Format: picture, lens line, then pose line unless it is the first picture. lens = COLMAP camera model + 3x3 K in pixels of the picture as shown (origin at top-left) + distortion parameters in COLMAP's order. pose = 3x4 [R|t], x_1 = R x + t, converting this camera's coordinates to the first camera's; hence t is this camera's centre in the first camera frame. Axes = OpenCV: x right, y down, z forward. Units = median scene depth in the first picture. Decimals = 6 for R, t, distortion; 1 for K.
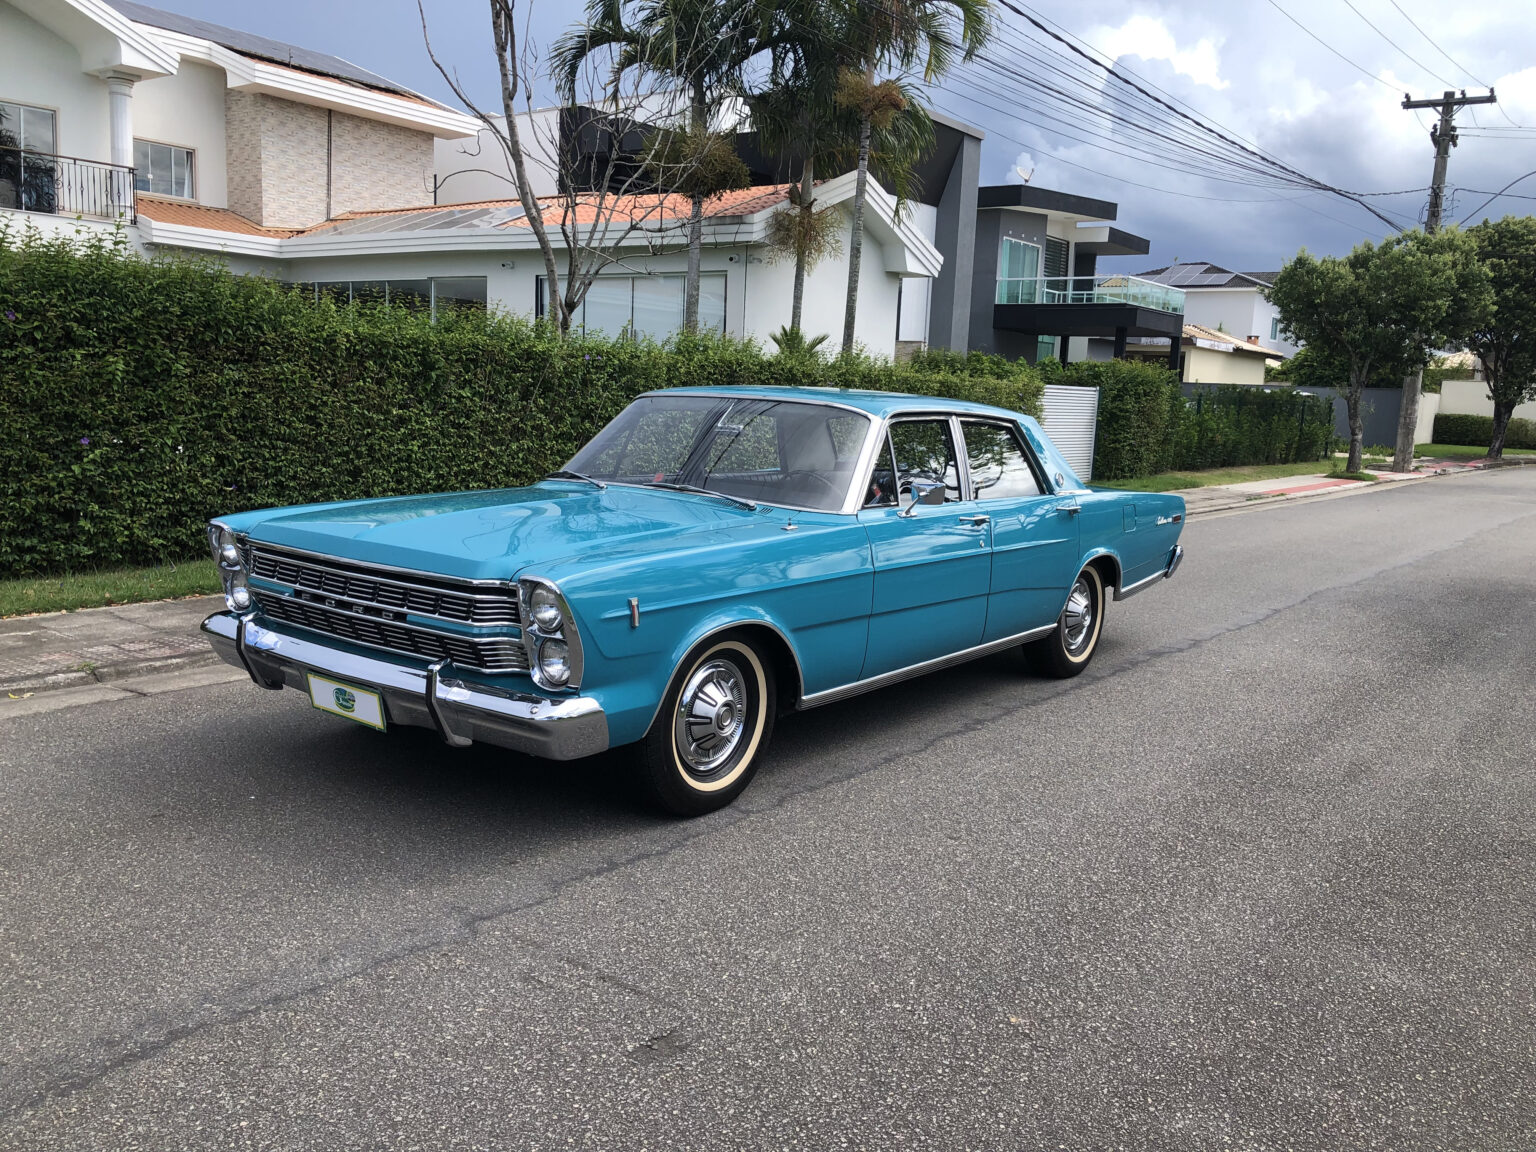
lens RADIAL K [[1266.0, 0, 768.0], [0, 1266.0, 576.0], [0, 0, 1]] dist [0.014054, -0.005815]
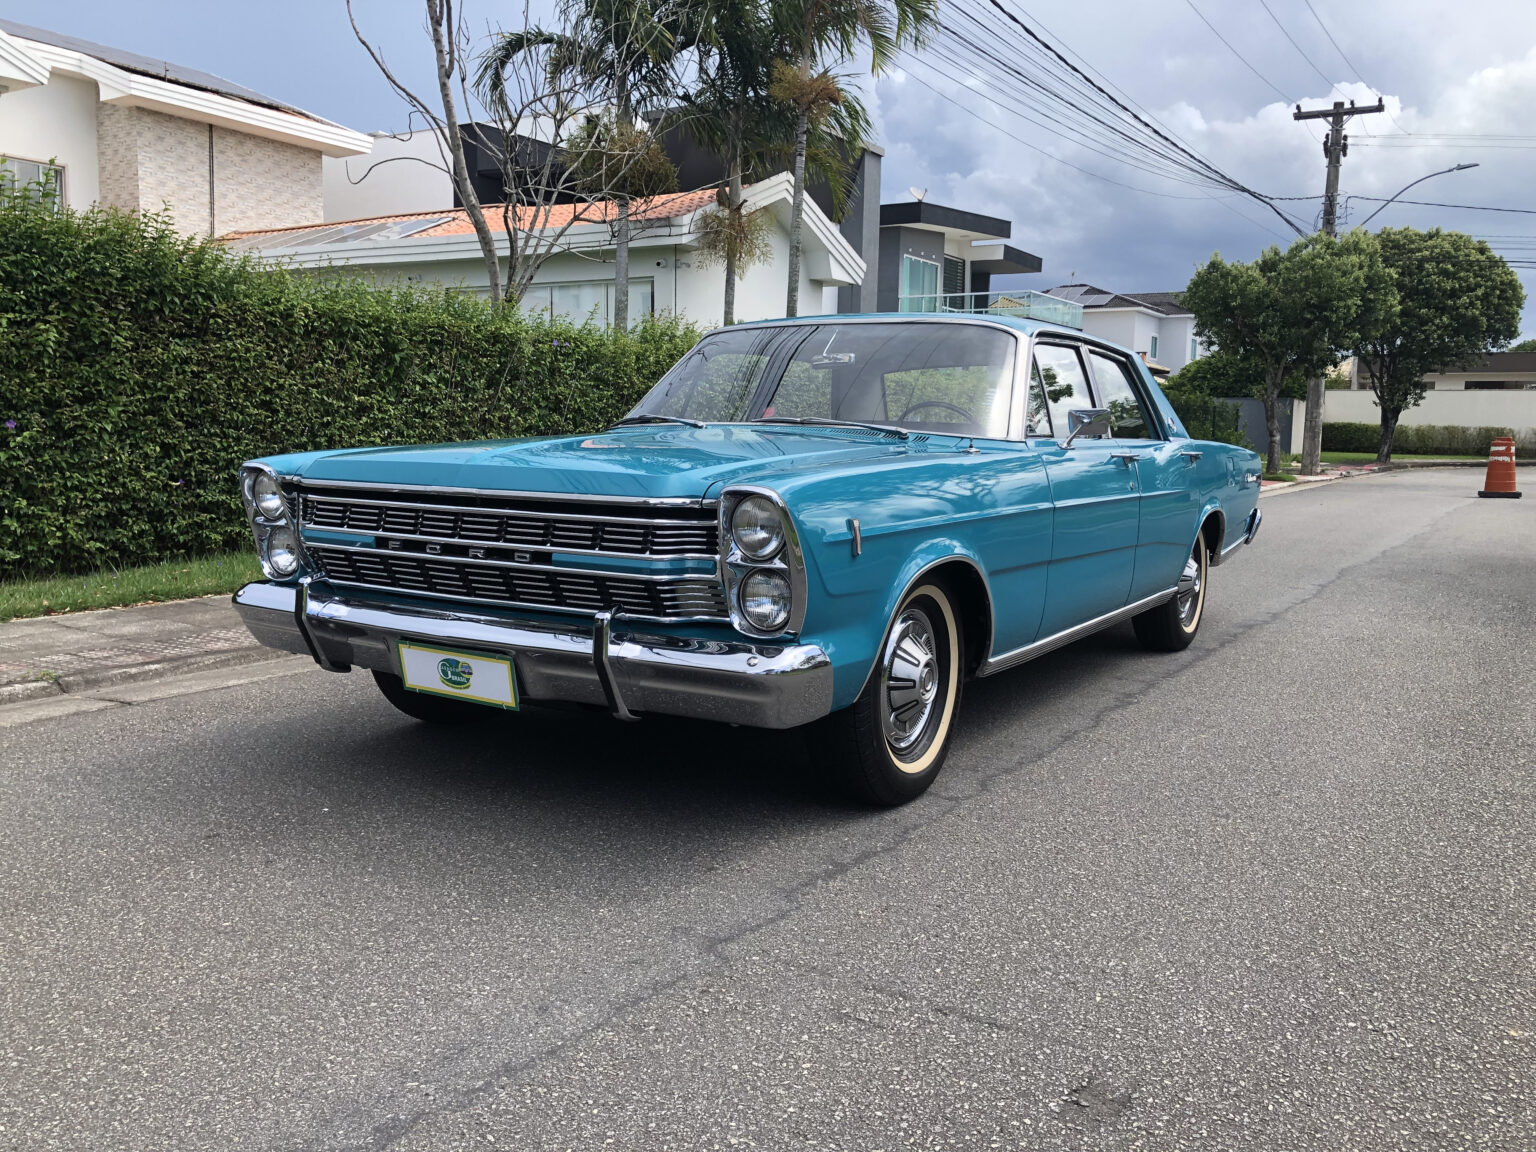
lens RADIAL K [[1271.4, 0, 752.5], [0, 1271.4, 568.7], [0, 0, 1]] dist [0.003509, 0.016942]
pose [[0.996138, -0.034043, 0.080939, -0.094633], [0.036706, 0.998825, -0.031652, 0.028656], [-0.079766, 0.034501, 0.996216, 0.093738]]
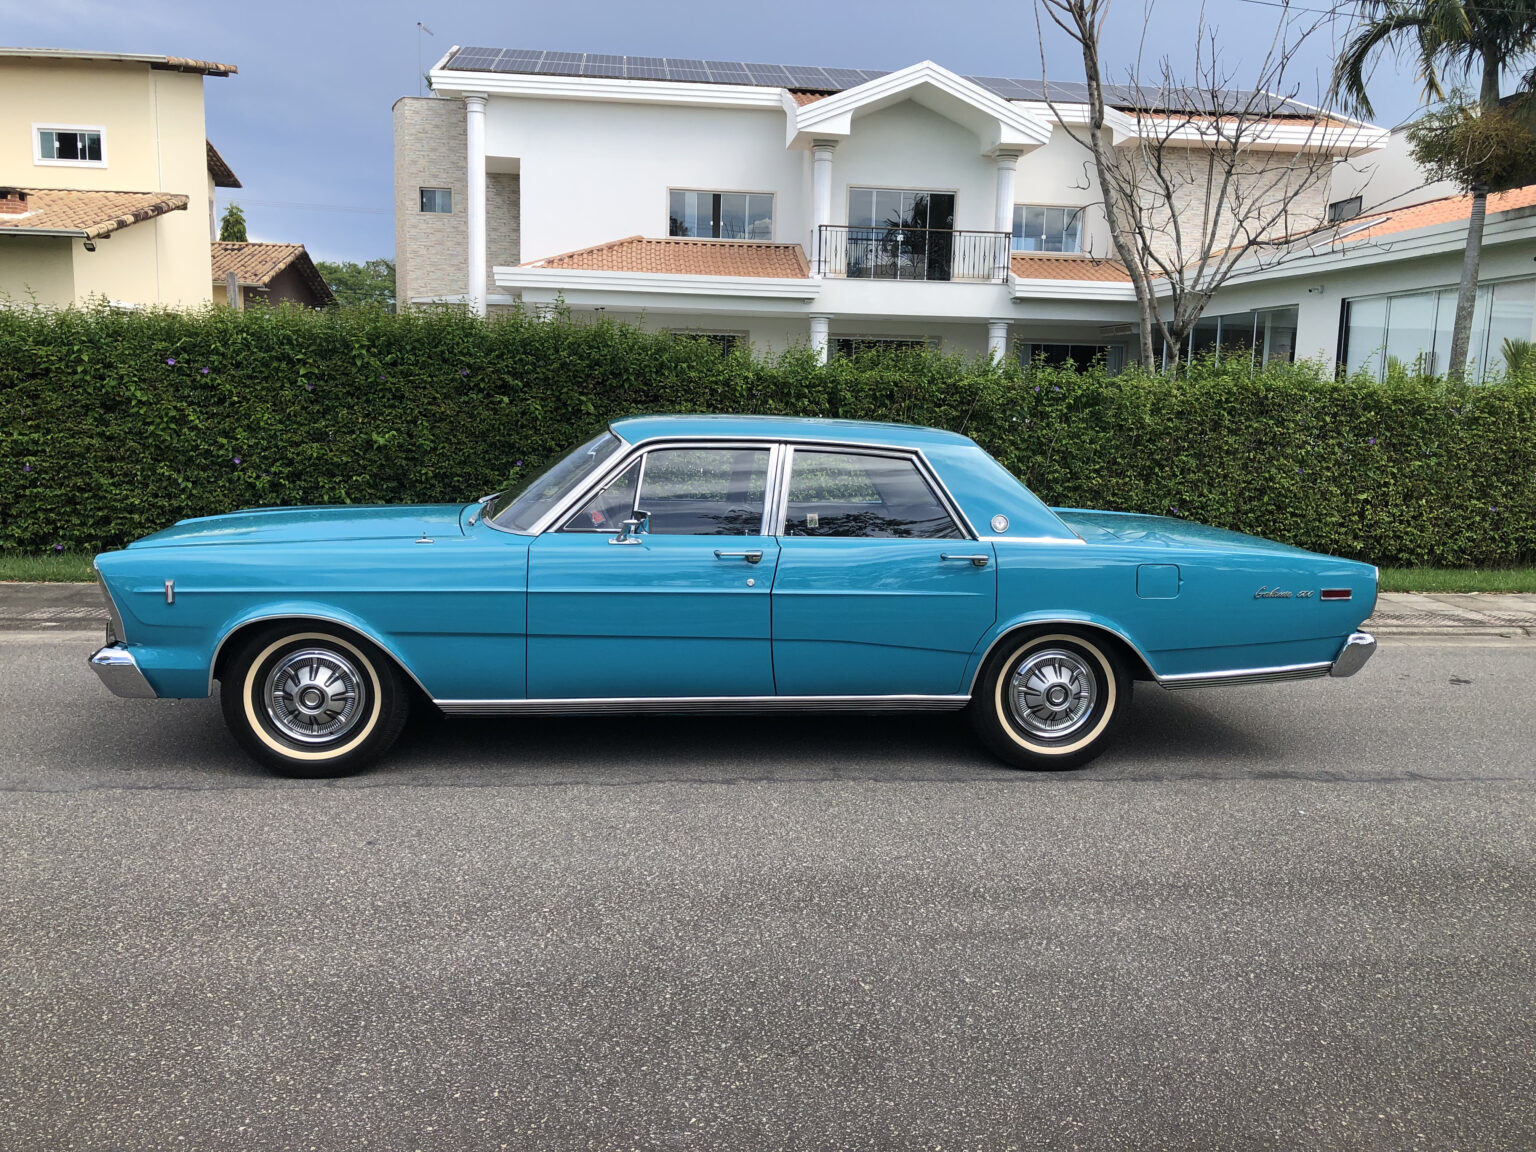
lens RADIAL K [[1256.0, 0, 752.5], [0, 1256.0, 597.4], [0, 0, 1]] dist [0.003015, 0.003683]
pose [[0.683858, 0.089829, -0.724065, 0.486493], [-0.099898, 0.994574, 0.029037, -0.024270], [0.722744, 0.052476, 0.689121, 0.225653]]
